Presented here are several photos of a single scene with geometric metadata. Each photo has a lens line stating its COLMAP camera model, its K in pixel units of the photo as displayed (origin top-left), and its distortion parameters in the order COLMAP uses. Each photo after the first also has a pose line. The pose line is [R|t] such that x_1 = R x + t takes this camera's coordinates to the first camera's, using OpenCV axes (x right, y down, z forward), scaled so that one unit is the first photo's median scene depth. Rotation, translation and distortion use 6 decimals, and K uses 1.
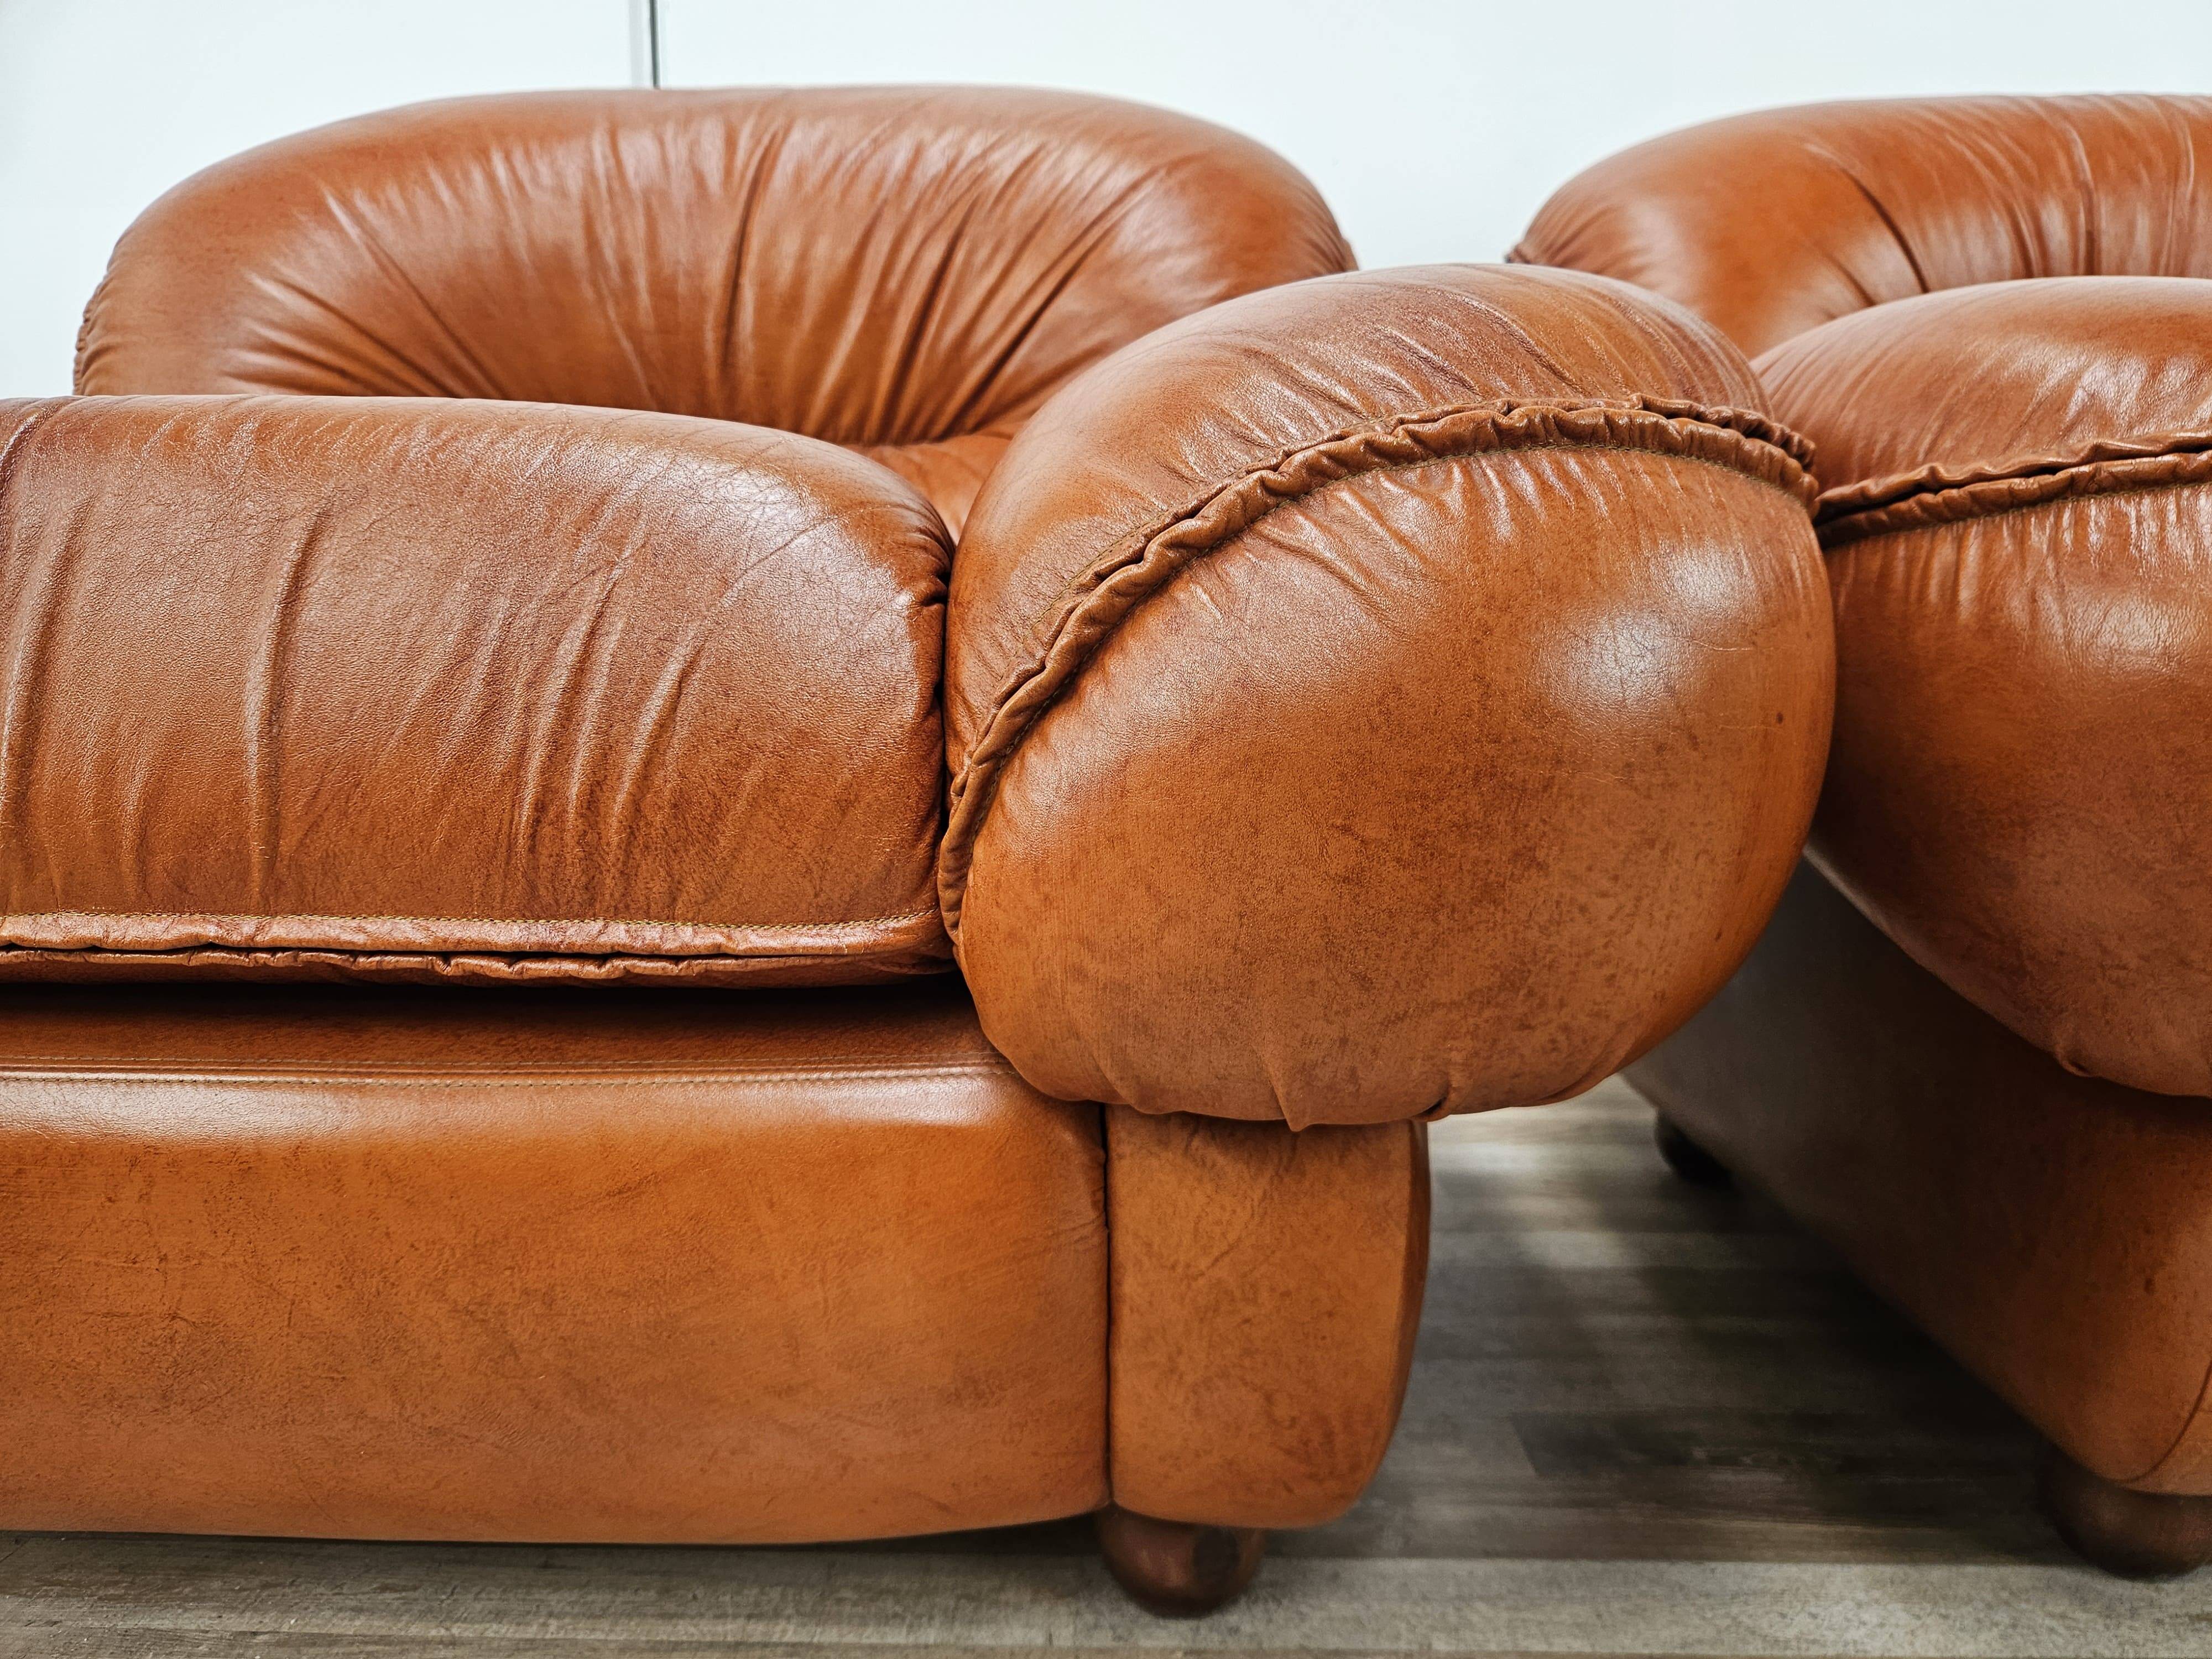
lens RADIAL K [[1540.8, 0, 1128.3], [0, 1540.8, 826.3], [0, 0, 1]] dist [0.036338, -0.044731]
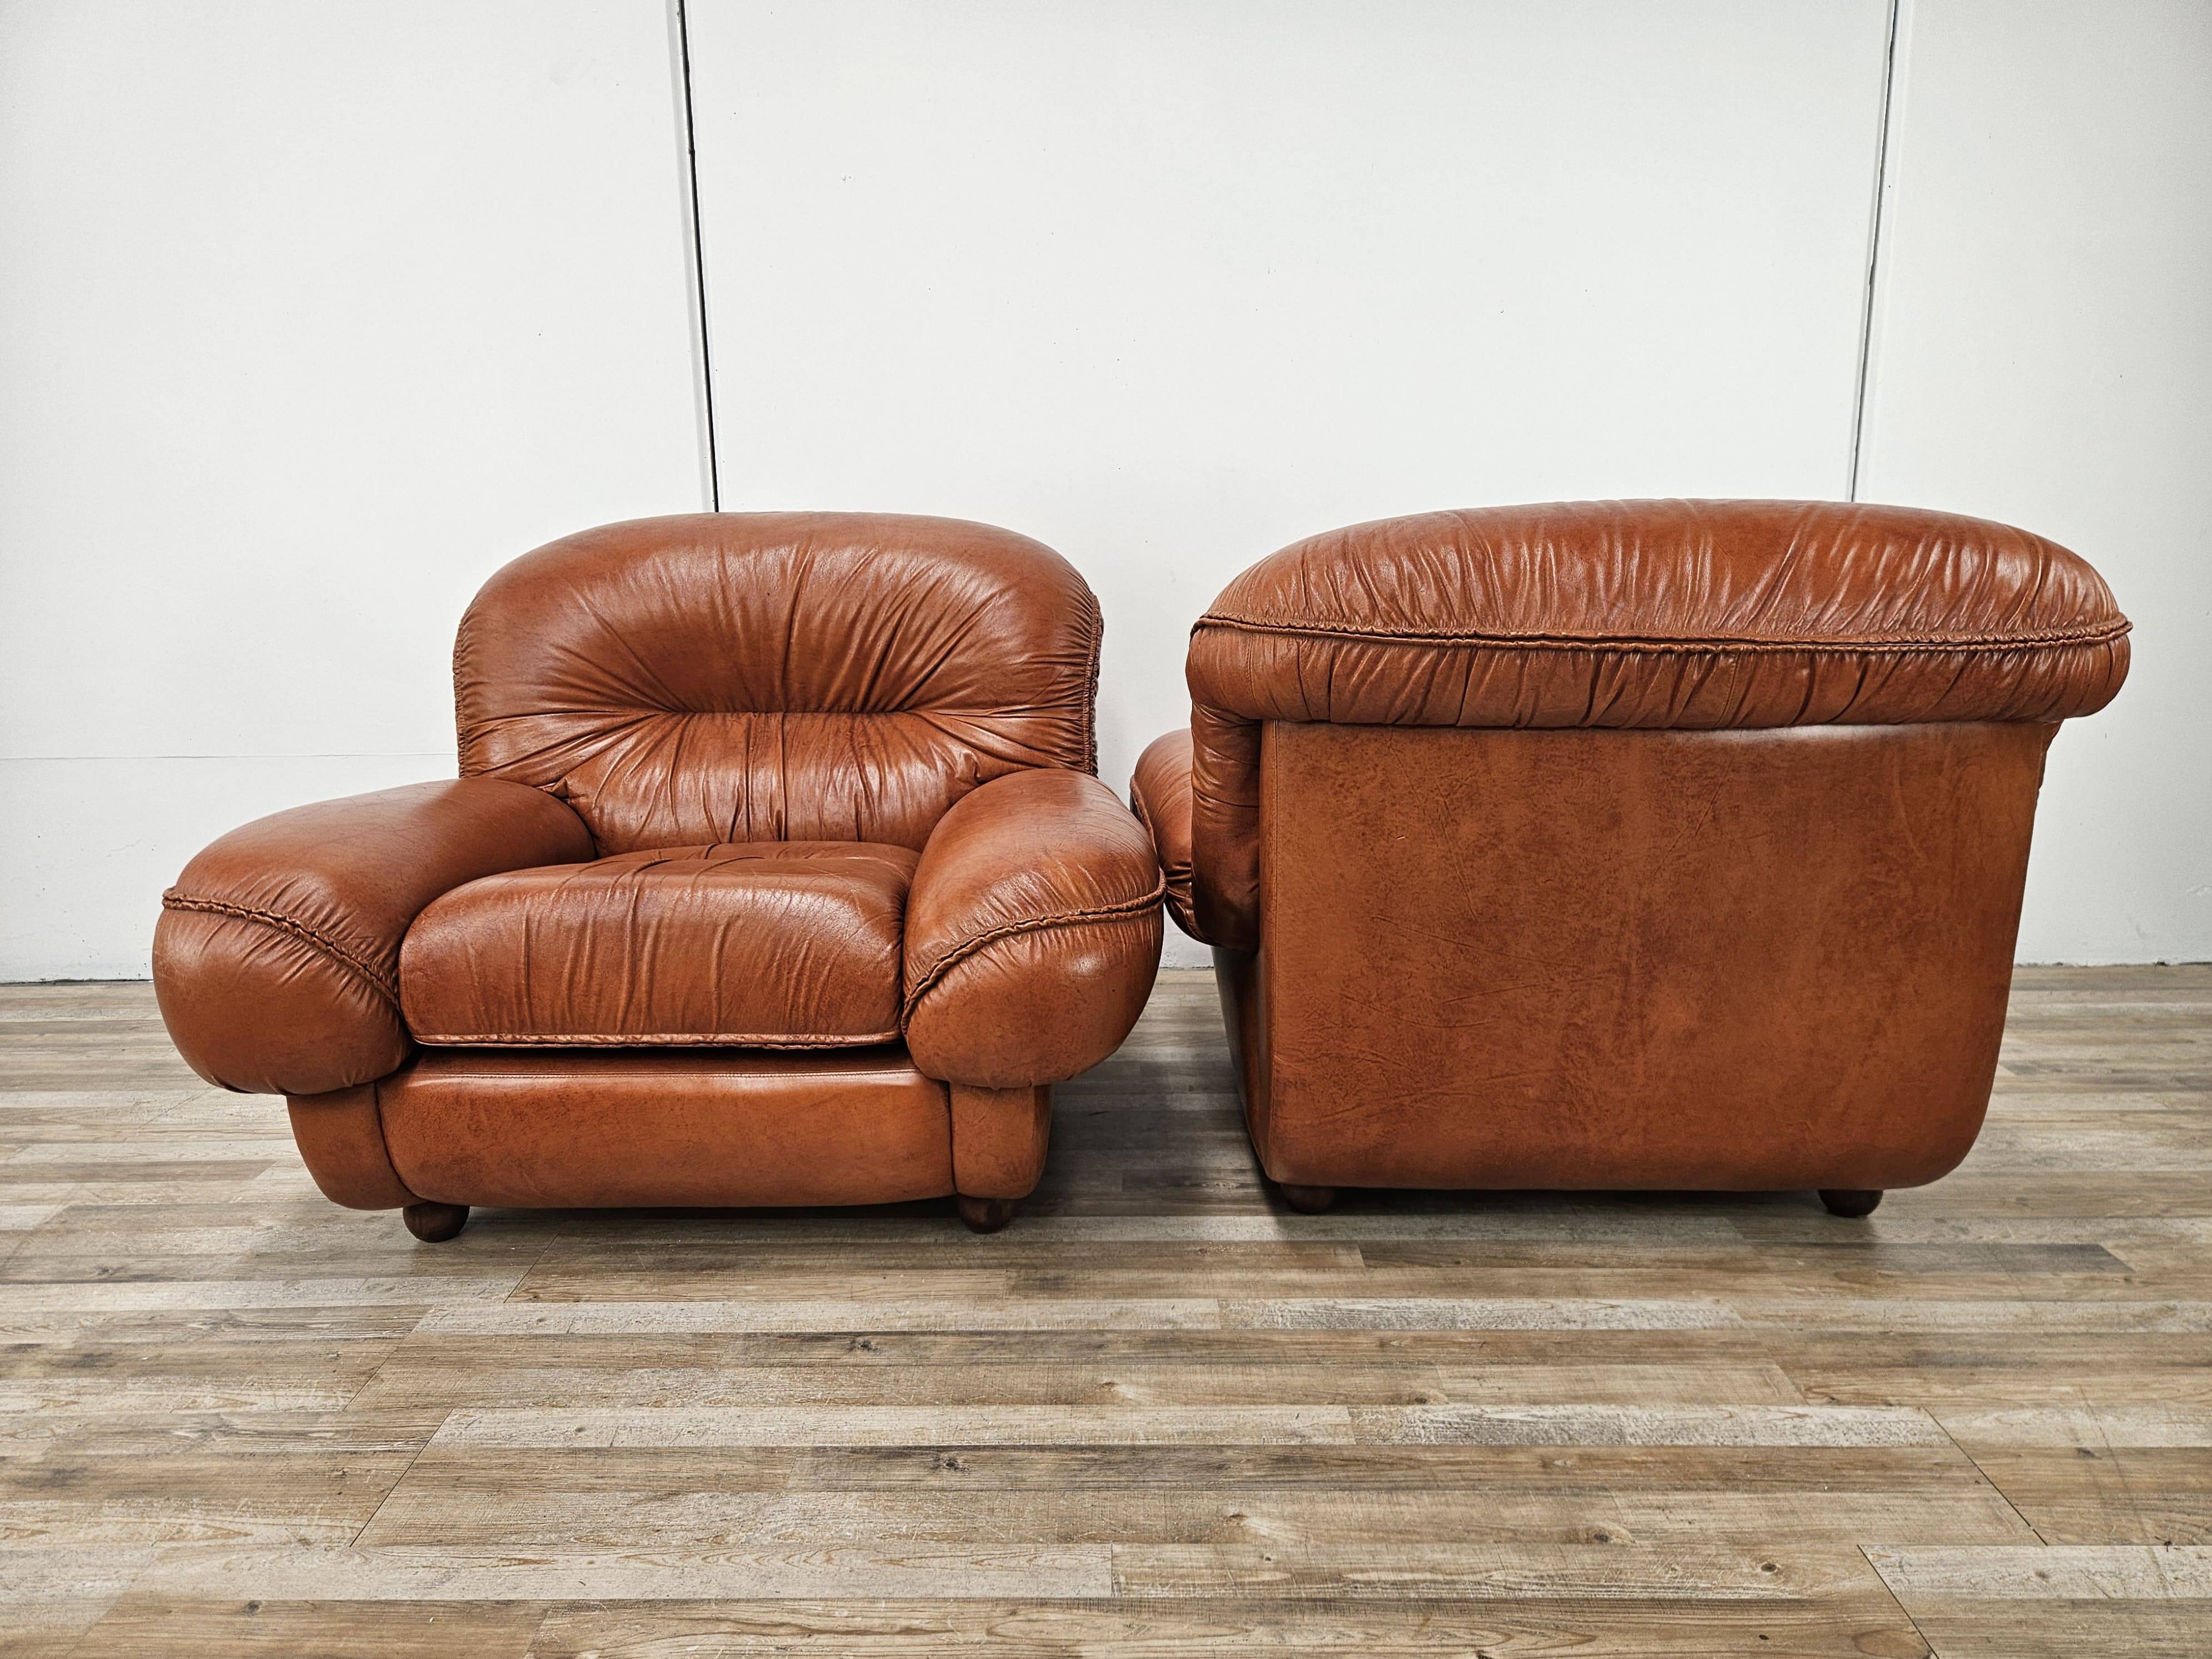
lens RADIAL K [[1517.5, 0, 1106.0], [0, 1517.5, 829.5], [0, 0, 1]] dist [0.047397, -0.043638]
pose [[0.999716, -0.006874, 0.022827, 0.278606], [0.004190, 0.993285, 0.115618, -0.811278], [-0.023468, -0.115489, 0.993031, -2.467257]]
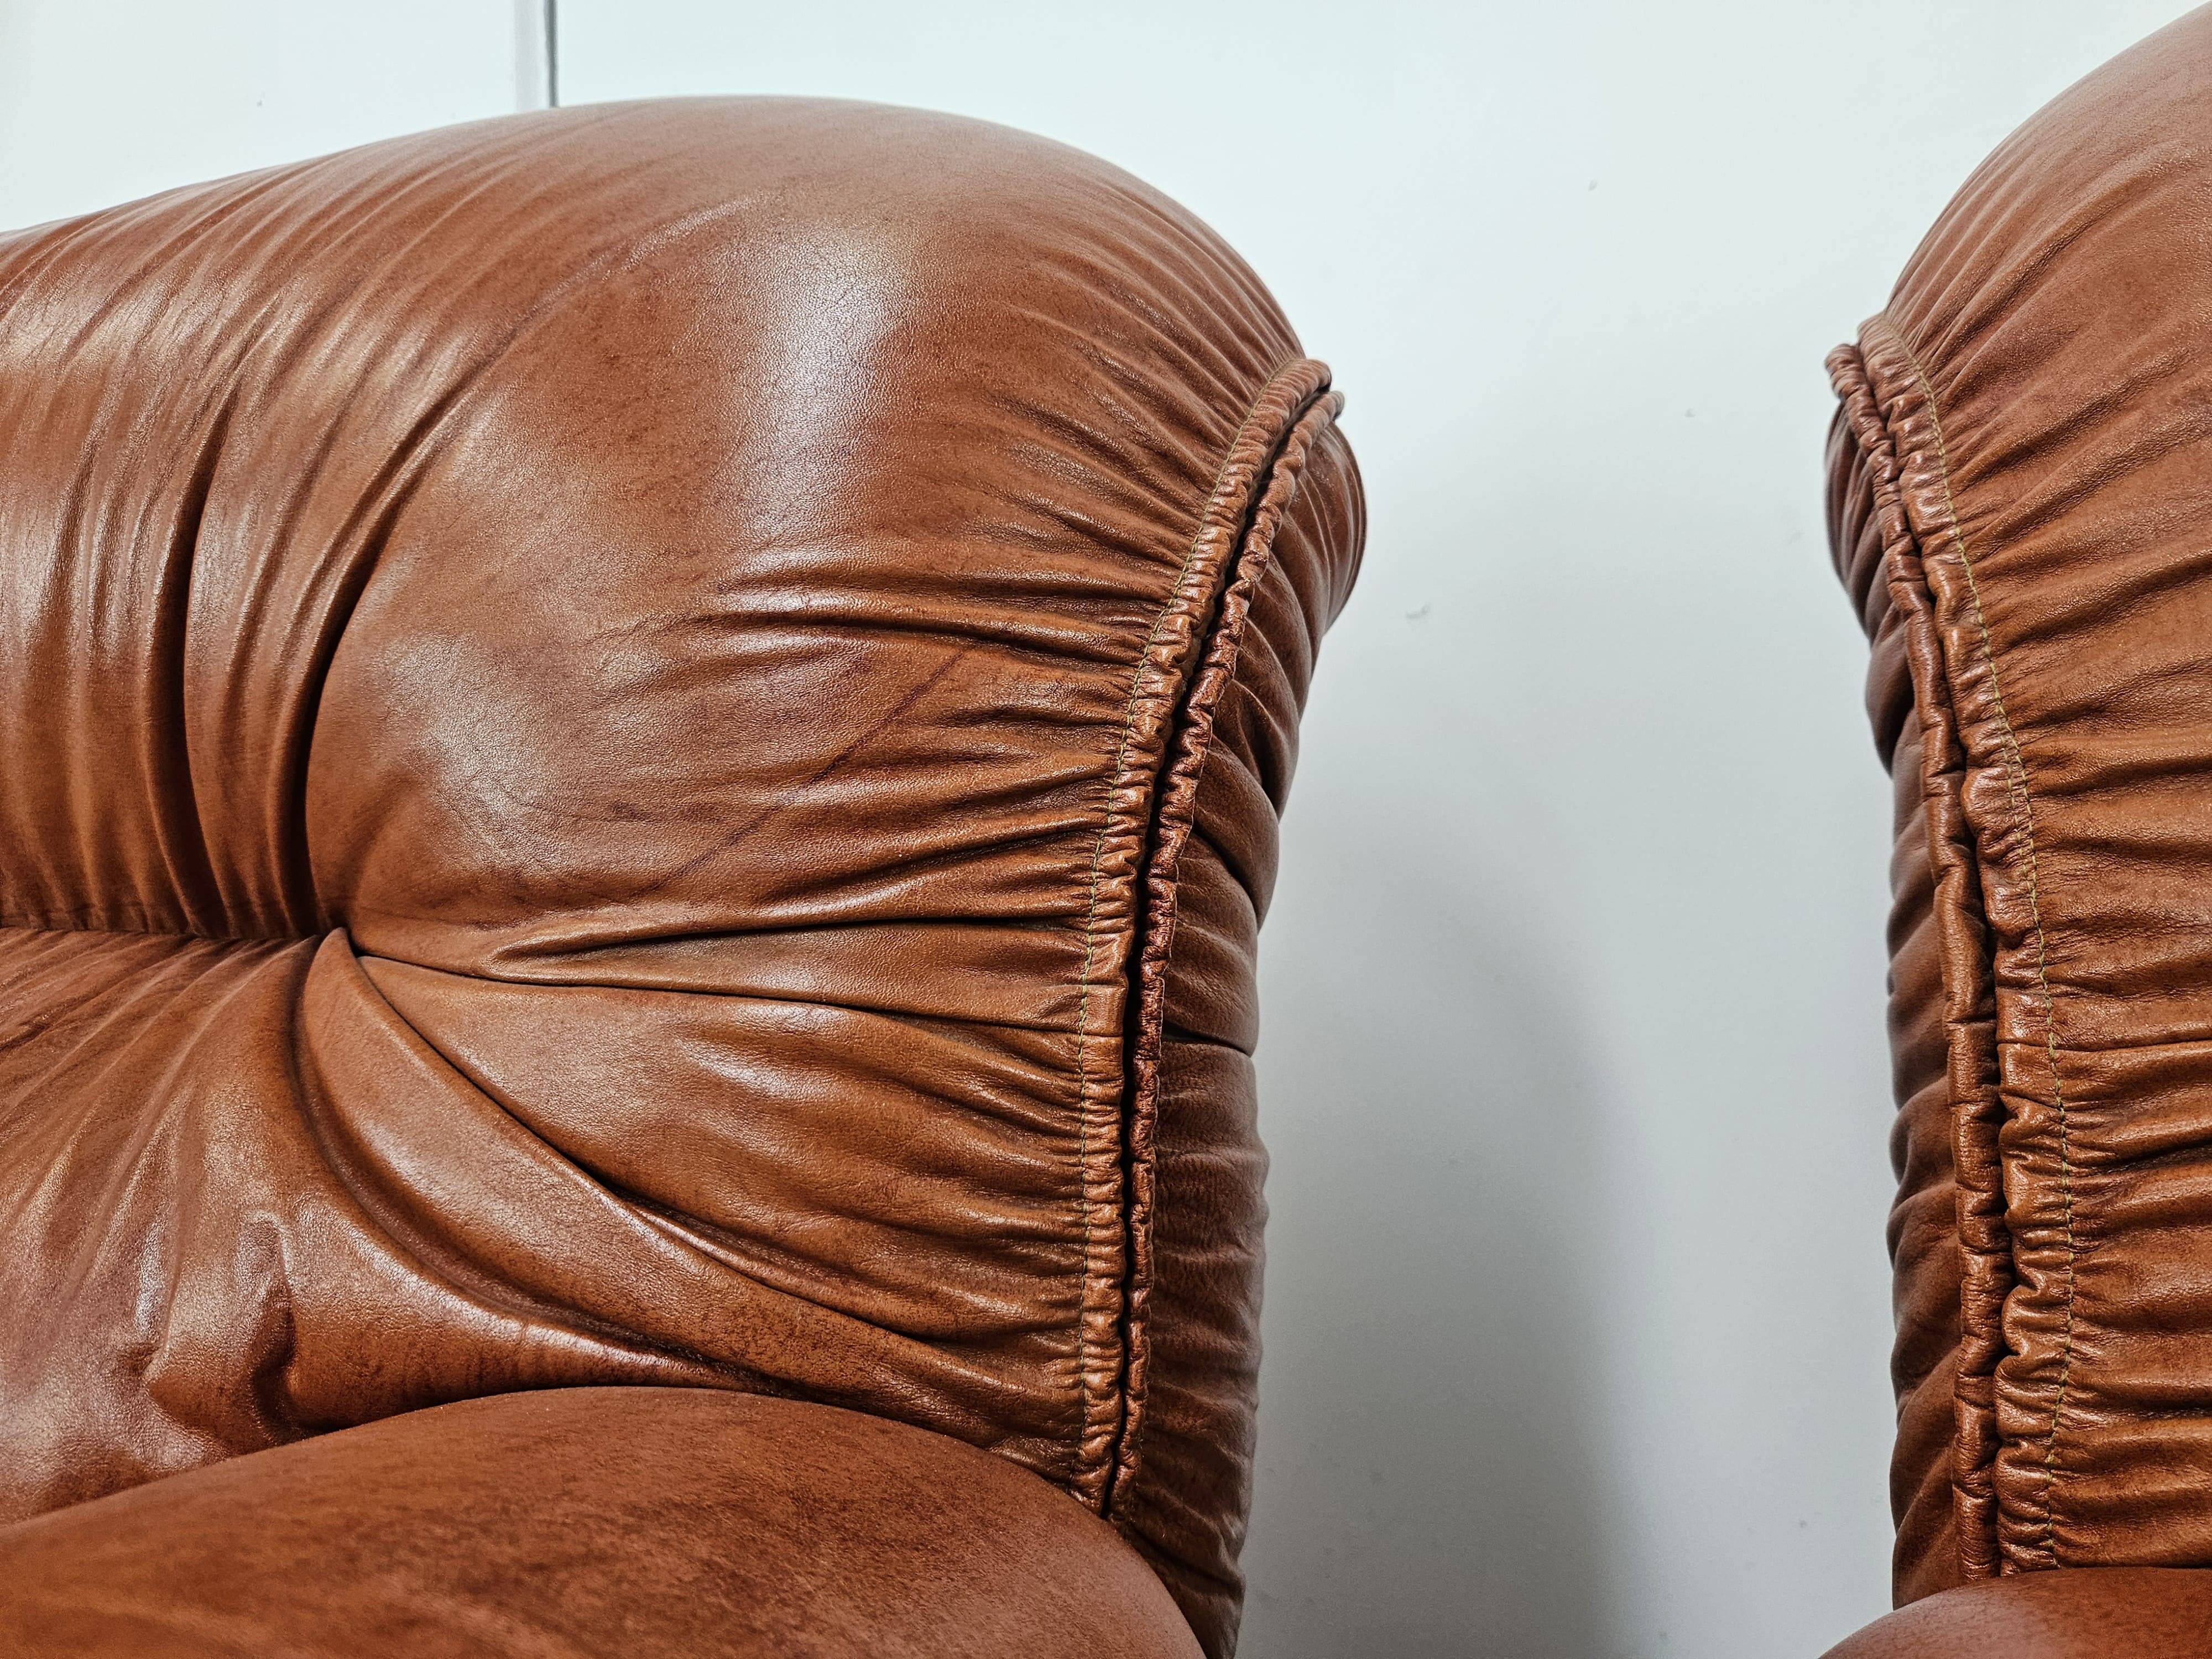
lens RADIAL K [[1661.6, 0, 1039.8], [0, 1661.6, 830.3], [0, 0, 1]] dist [-0.008428, -0.003059]
pose [[0.935769, -0.003406, -0.352597, 0.566669], [-0.024156, 0.996985, -0.073740, -0.634079], [0.351785, 0.077521, 0.932866, 1.637627]]
